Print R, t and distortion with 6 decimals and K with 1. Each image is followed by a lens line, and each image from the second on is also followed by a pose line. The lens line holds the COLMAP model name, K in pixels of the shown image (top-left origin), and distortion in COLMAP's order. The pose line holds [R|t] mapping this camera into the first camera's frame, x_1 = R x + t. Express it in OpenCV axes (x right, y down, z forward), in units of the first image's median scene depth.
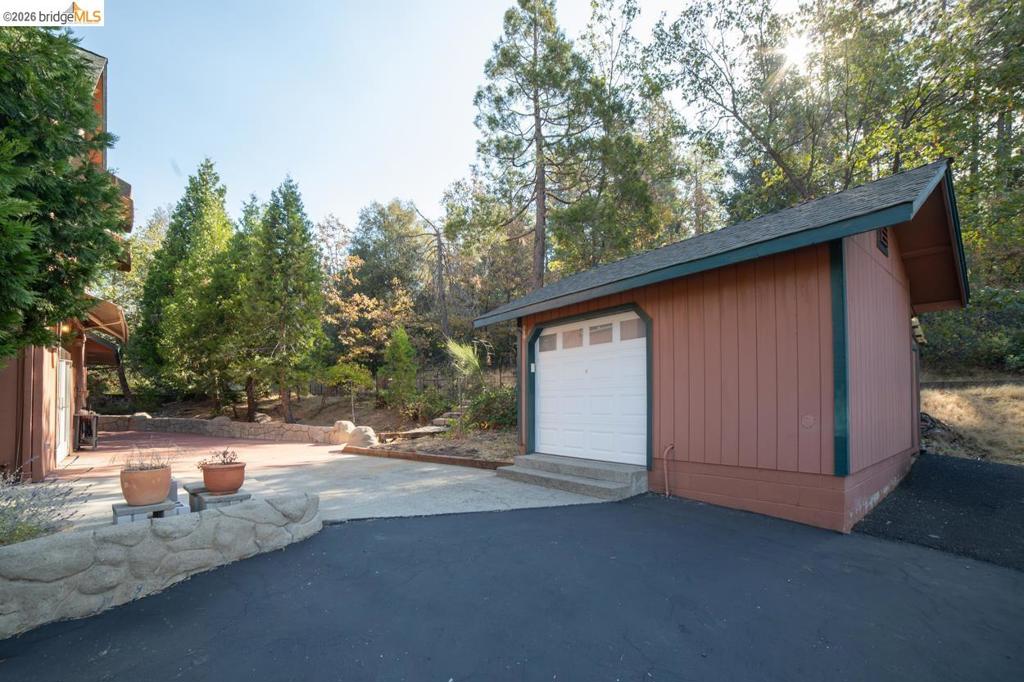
lens RADIAL K [[425.5, 0, 487.2], [0, 425.5, 396.5], [0, 0, 1]] dist [-0.043512, 0.000161]
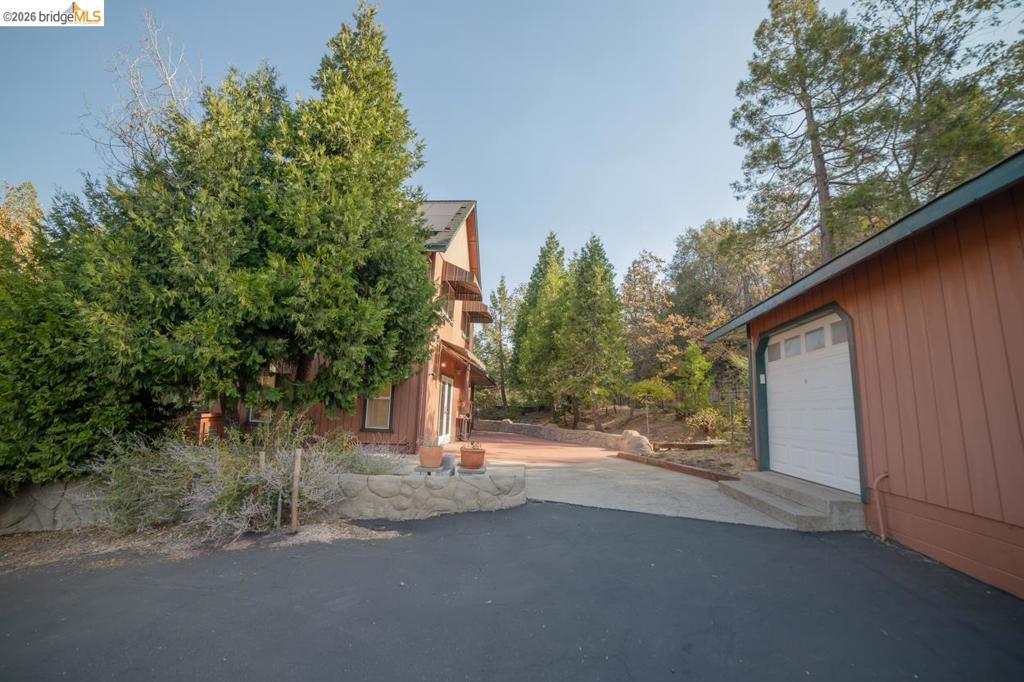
lens RADIAL K [[406.0, 0, 528.2], [0, 406.0, 343.9], [0, 0, 1]] dist [-0.012965, 0.000312]
pose [[0.755509, -0.088979, -0.649067, 0.166040], [-0.018439, 0.987453, -0.156831, 0.002786], [0.654878, 0.130455, 0.744390, -0.013072]]
